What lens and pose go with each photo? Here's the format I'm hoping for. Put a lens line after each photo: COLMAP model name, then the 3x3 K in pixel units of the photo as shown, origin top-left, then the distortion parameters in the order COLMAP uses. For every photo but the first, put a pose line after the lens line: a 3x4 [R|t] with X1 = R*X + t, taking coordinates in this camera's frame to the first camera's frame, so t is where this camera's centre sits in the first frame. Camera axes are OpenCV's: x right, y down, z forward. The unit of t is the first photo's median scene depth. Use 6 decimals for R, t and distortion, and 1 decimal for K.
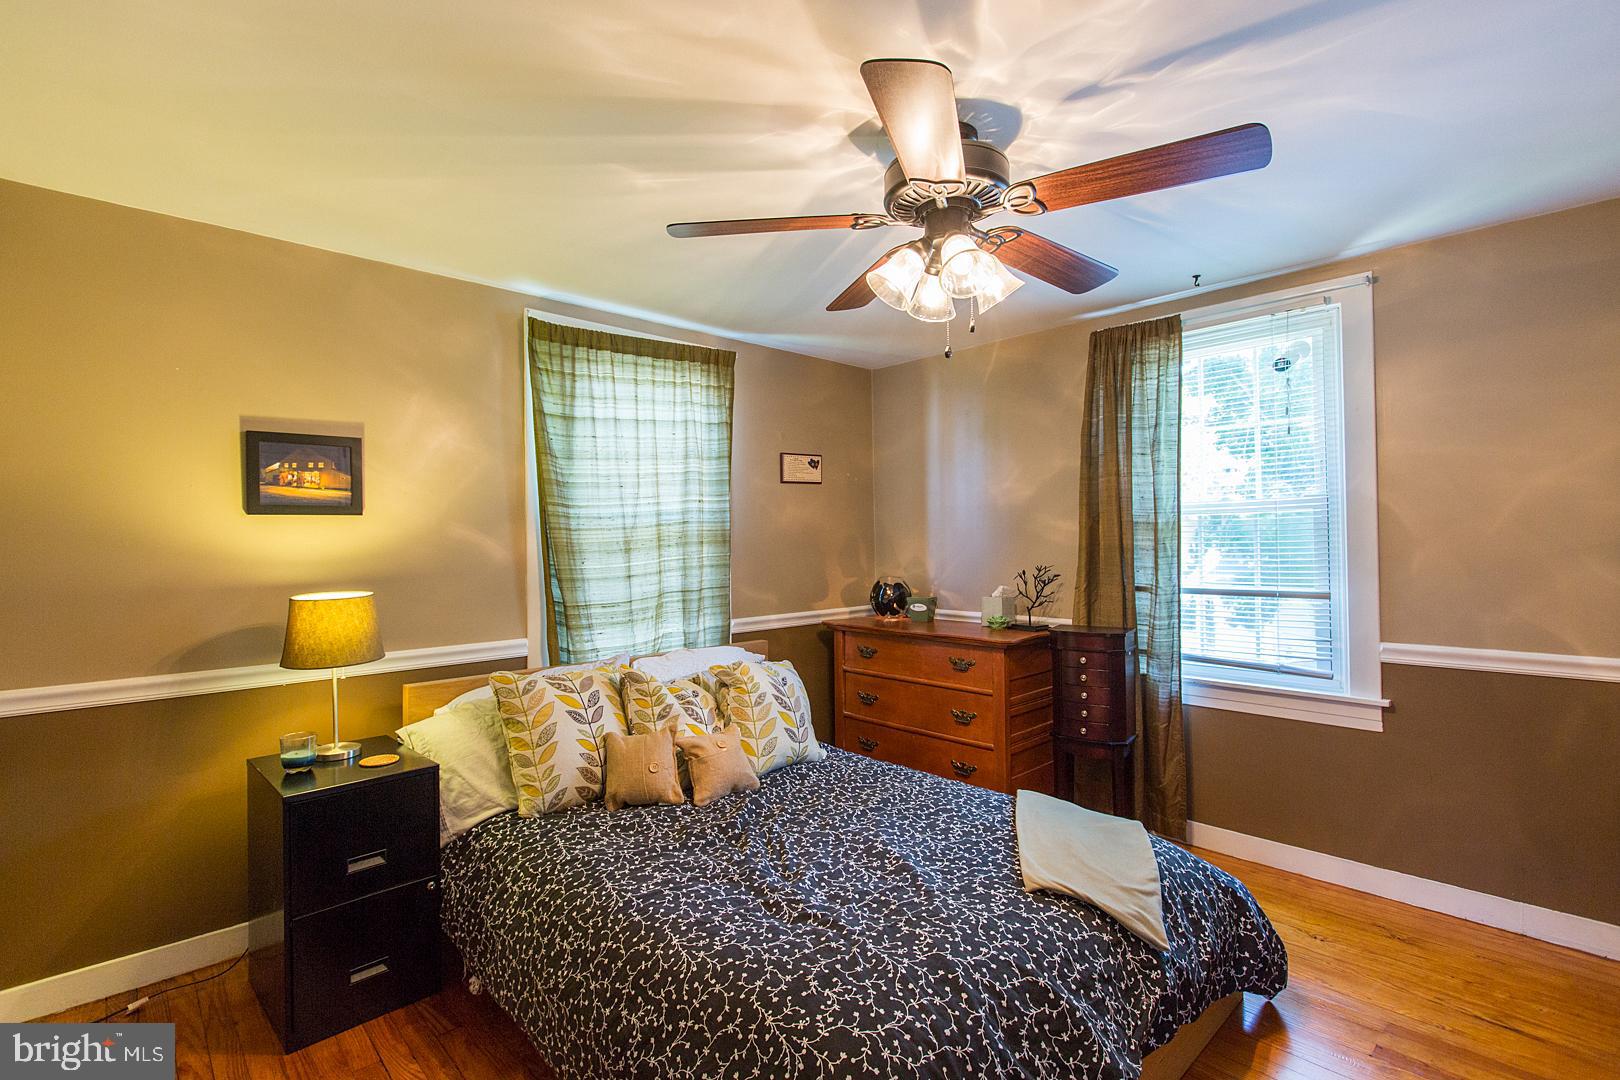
lens RADIAL K [[771.7, 0, 809.9], [0, 771.7, 534.9], [0, 0, 1]] dist [-0.001637, -0.000604]
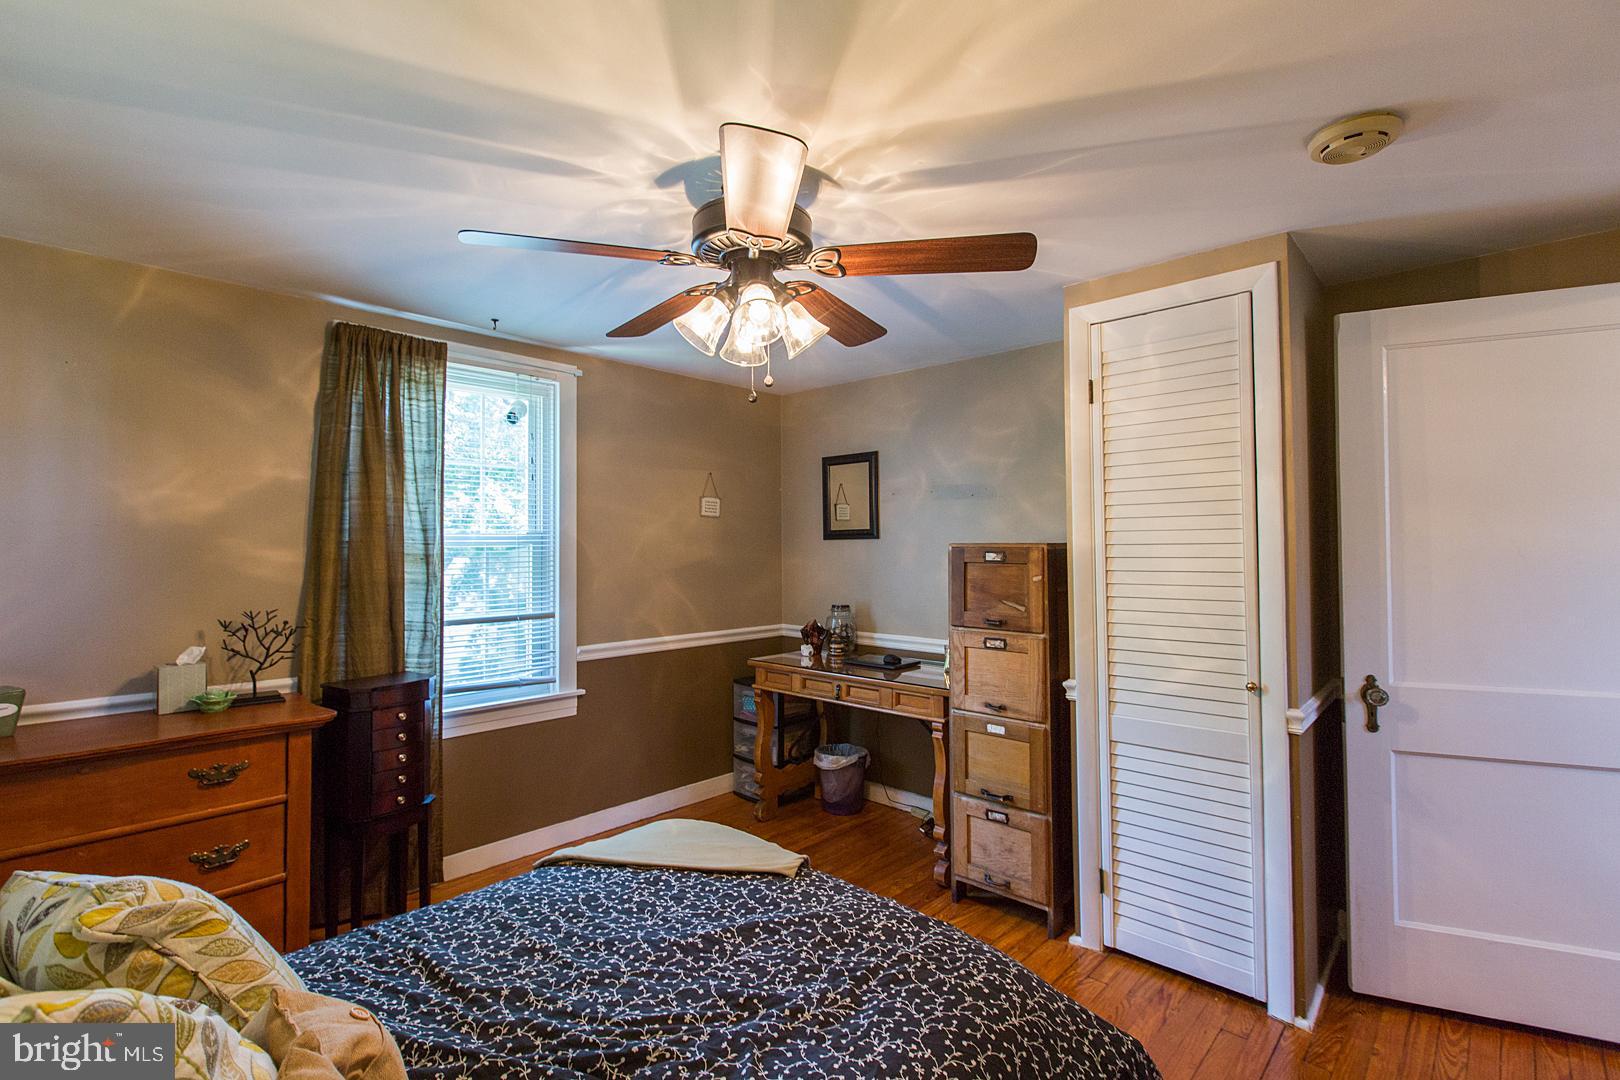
lens RADIAL K [[738.8, 0, 808.5], [0, 738.8, 534.1], [0, 0, 1]] dist [0.001367, 0.000261]
pose [[-0.060227, 0.031456, 0.997689, -0.543092], [-0.004013, 0.999488, -0.031755, -0.015332], [-0.998177, -0.005916, -0.060070, 0.666382]]
